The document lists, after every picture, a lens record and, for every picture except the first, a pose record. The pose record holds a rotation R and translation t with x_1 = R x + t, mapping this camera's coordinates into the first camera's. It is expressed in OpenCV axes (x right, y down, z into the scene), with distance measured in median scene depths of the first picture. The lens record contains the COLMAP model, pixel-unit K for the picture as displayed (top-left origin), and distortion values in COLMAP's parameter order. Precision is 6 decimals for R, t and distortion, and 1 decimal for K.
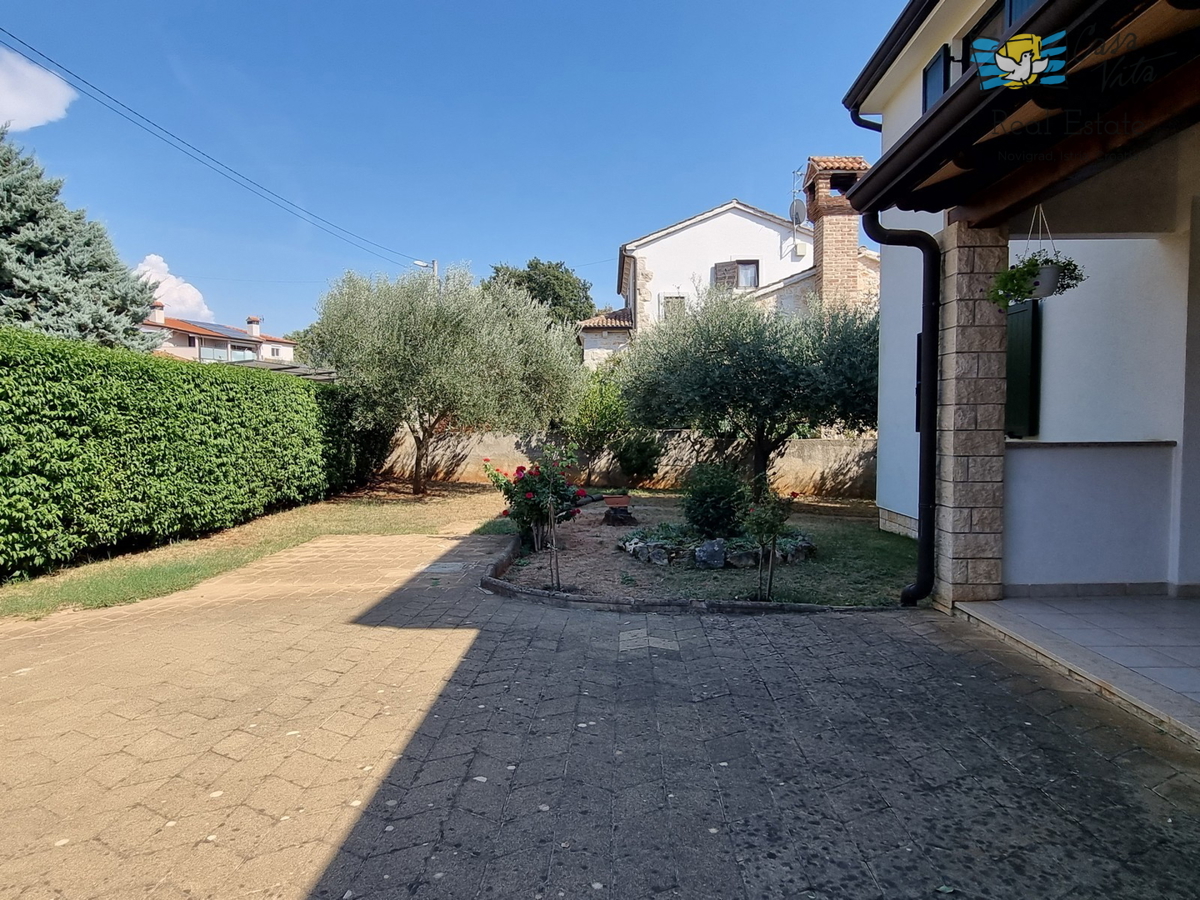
lens RADIAL K [[715.4, 0, 600.0], [0, 715.4, 450.0], [0, 0, 1]] dist [0.003815, -0.000040]
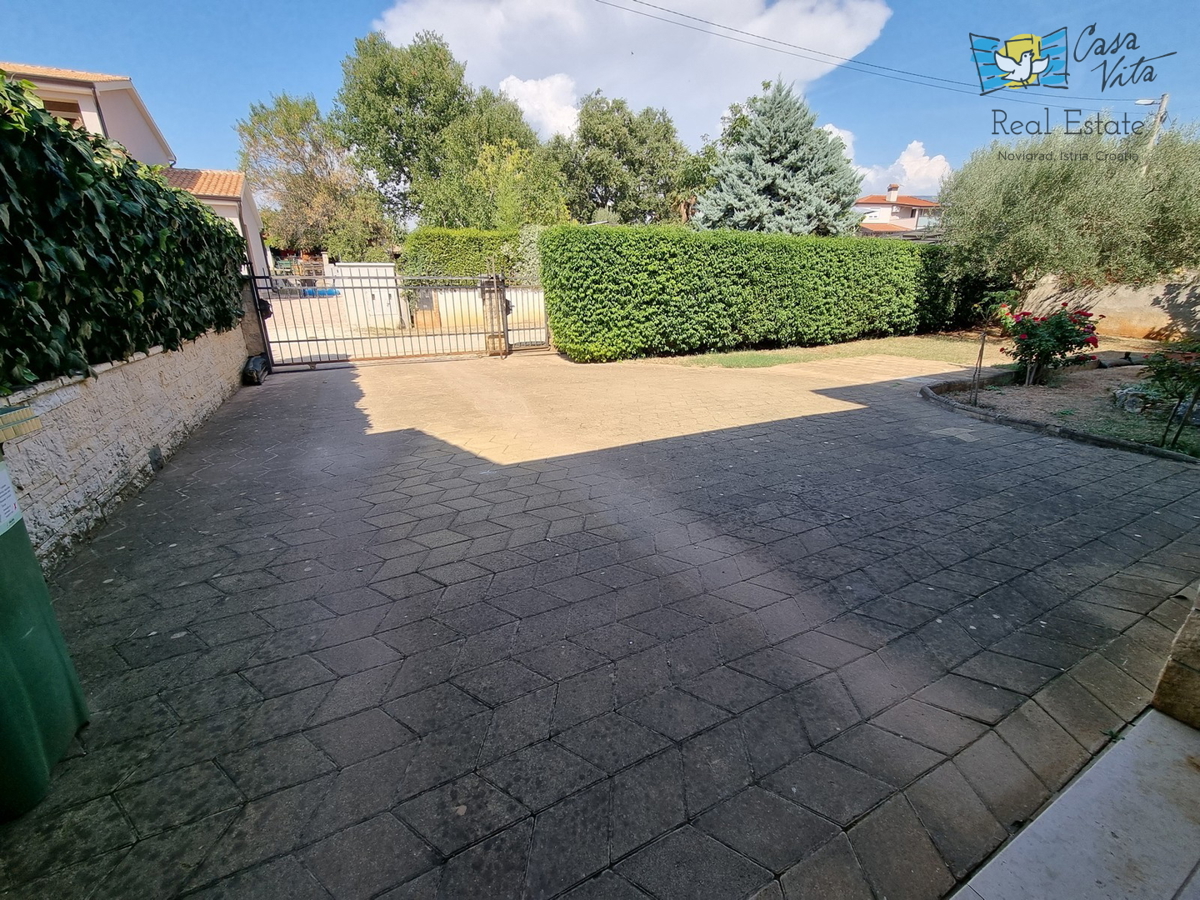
lens RADIAL K [[490.4, 0, 596.5], [0, 490.4, 461.1], [0, 0, 1]] dist [0.004542, -0.004169]
pose [[0.481097, 0.298610, -0.824243, 0.246160], [-0.025472, 0.944565, 0.327334, 0.006342], [0.876297, -0.136484, 0.462034, -0.045842]]
